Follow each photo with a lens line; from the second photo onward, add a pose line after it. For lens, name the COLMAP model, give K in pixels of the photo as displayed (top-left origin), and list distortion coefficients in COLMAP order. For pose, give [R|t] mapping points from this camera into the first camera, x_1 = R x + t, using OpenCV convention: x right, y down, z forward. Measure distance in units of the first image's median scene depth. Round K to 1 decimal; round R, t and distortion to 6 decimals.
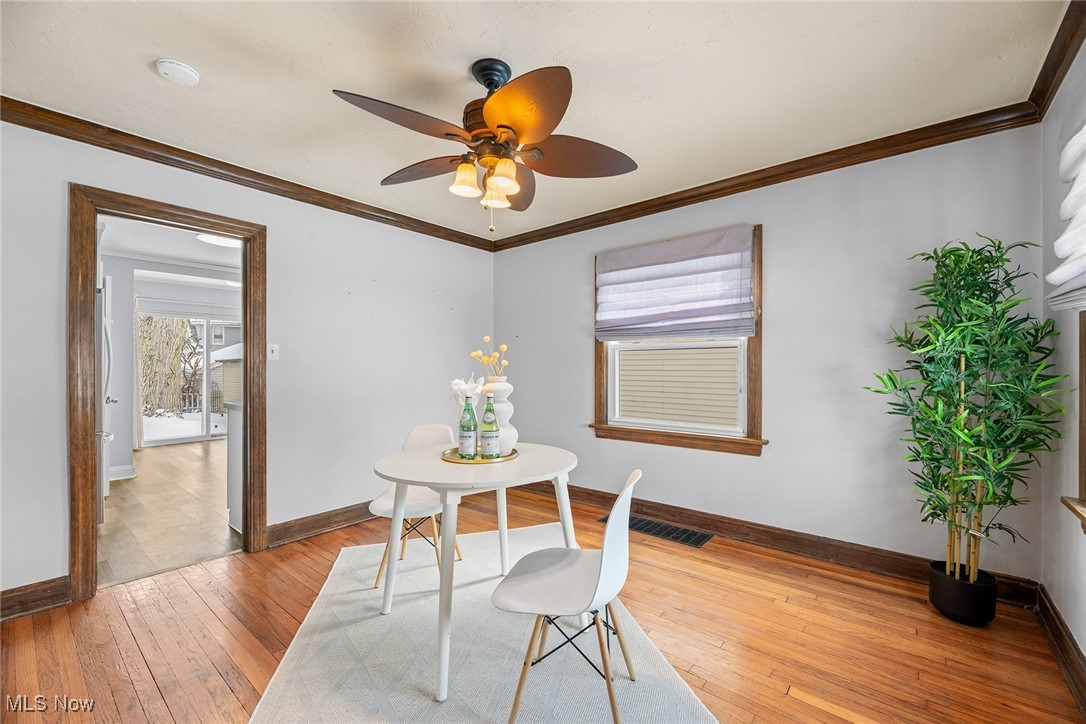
lens RADIAL K [[448.5, 0, 543.6], [0, 448.5, 363.4], [0, 0, 1]] dist [-0.001192, -0.000245]
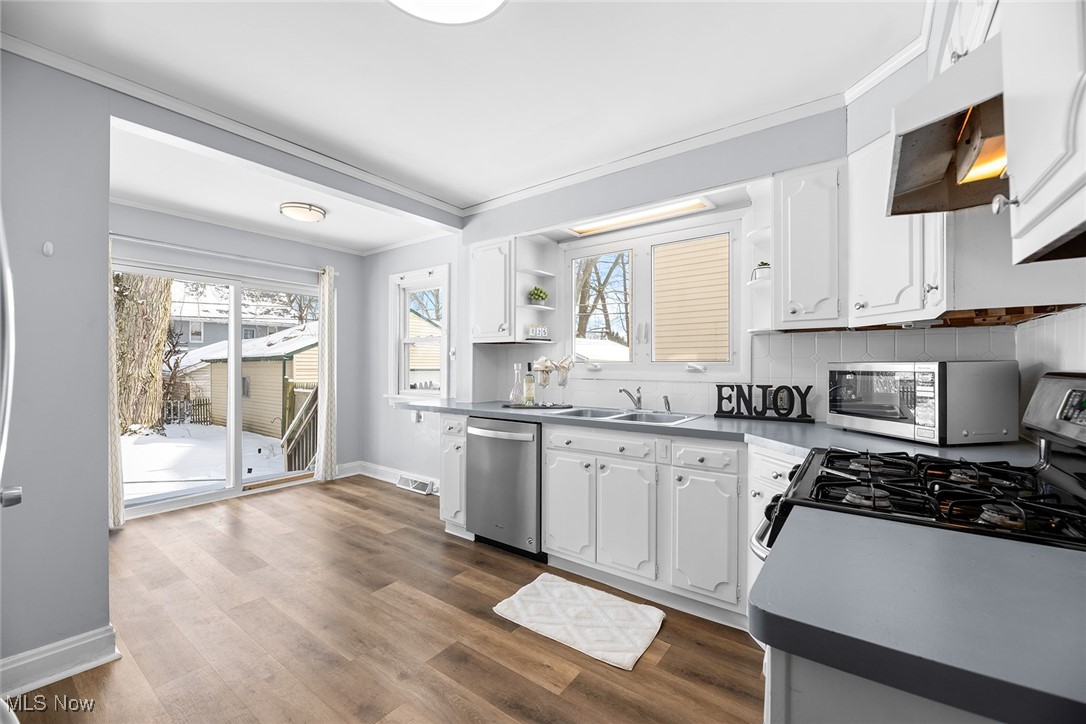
lens RADIAL K [[442.5, 0, 545.4], [0, 442.5, 368.1], [0, 0, 1]] dist [-0.002260, -0.000572]
pose [[0.998483, 0.002550, 0.054998, -0.173531], [-0.002971, 0.999967, 0.007572, -0.000248], [-0.054977, -0.007724, 0.998458, 0.184787]]
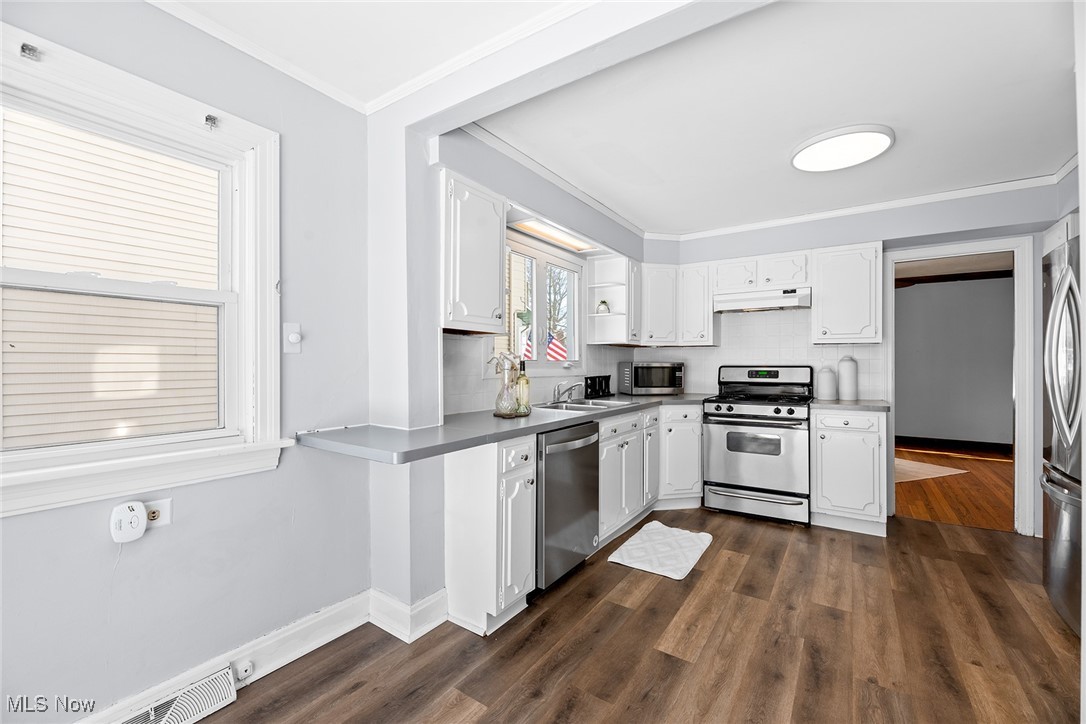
lens RADIAL K [[448.5, 0, 543.6], [0, 448.5, 363.4], [0, 0, 1]] dist [-0.001192, -0.000245]
pose [[-0.098486, 0.002399, 0.995136, -0.335885], [-0.002440, 0.999994, -0.002652, 0.000266], [-0.995135, -0.002689, -0.098480, 0.387343]]
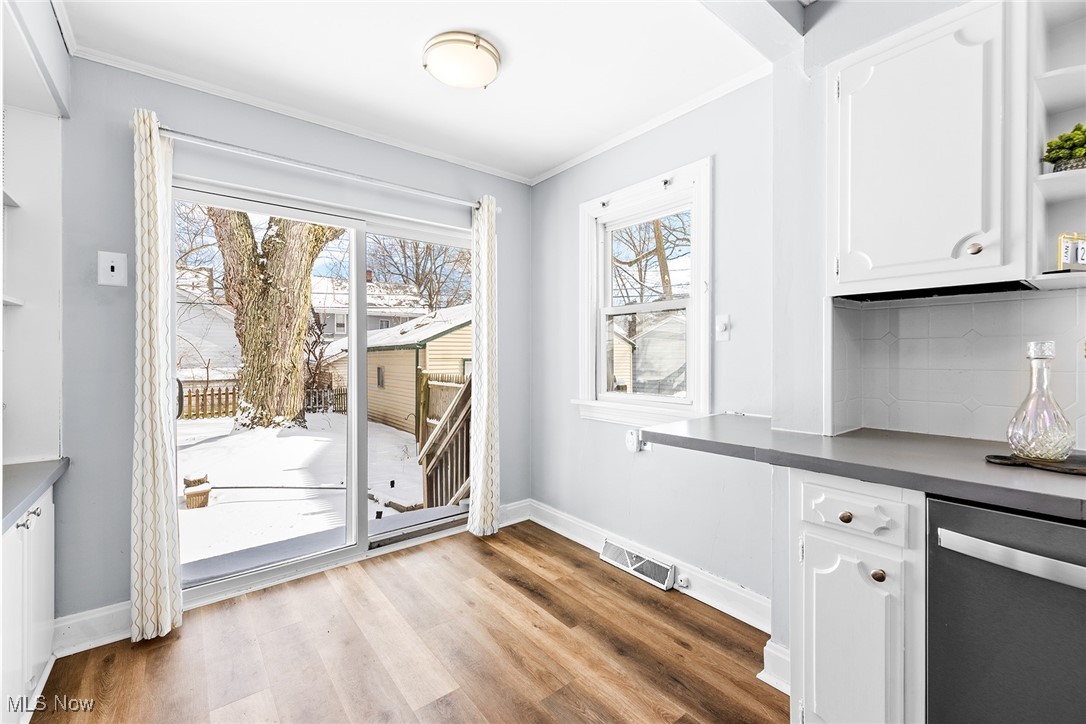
lens RADIAL K [[453.5, 0, 546.9], [0, 453.5, 357.3], [0, 0, 1]] dist [0.001934, -0.000144]
pose [[0.981413, -0.001424, -0.191901, -0.237997], [0.003170, 0.999956, 0.008792, 0.000928], [0.191880, -0.009237, 0.981375, 0.299084]]
